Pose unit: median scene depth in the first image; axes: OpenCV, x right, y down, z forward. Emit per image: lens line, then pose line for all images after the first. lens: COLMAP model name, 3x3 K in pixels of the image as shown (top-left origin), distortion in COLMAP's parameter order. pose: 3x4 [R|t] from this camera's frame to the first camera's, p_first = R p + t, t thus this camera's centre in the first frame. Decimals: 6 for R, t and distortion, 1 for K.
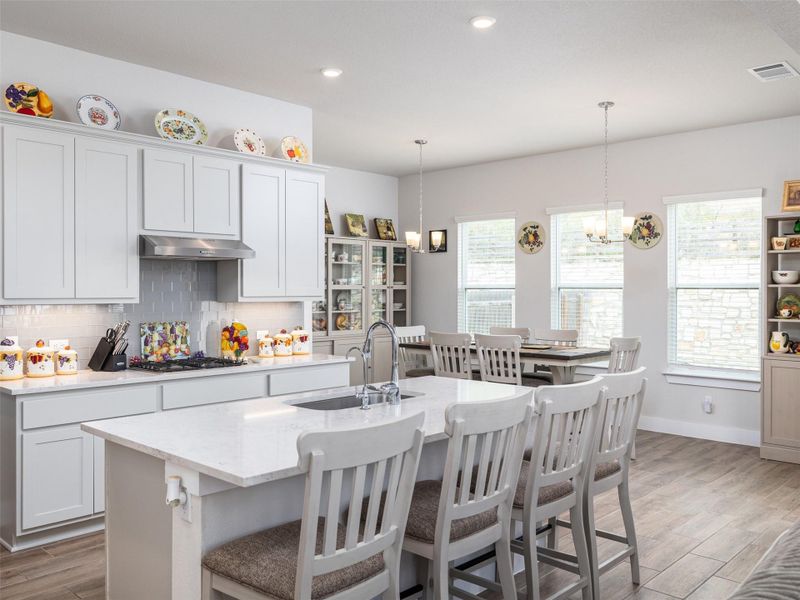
lens RADIAL K [[678.3, 0, 399.9], [0, 678.3, 298.1], [0, 0, 1]] dist [0.001967, 0.007476]
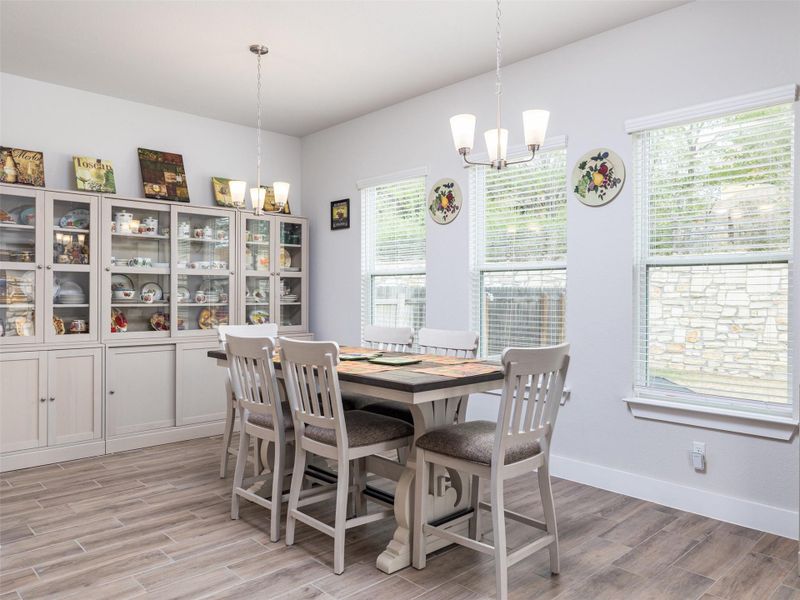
lens RADIAL K [[571.8, 0, 400.0], [0, 571.8, 299.9], [0, 0, 1]] dist [-0.000153, -0.002078]
pose [[0.998220, 0.000995, -0.059626, 0.176896], [-0.001196, 0.999994, -0.003341, 0.016461], [0.059623, 0.003406, 0.998215, 0.384129]]
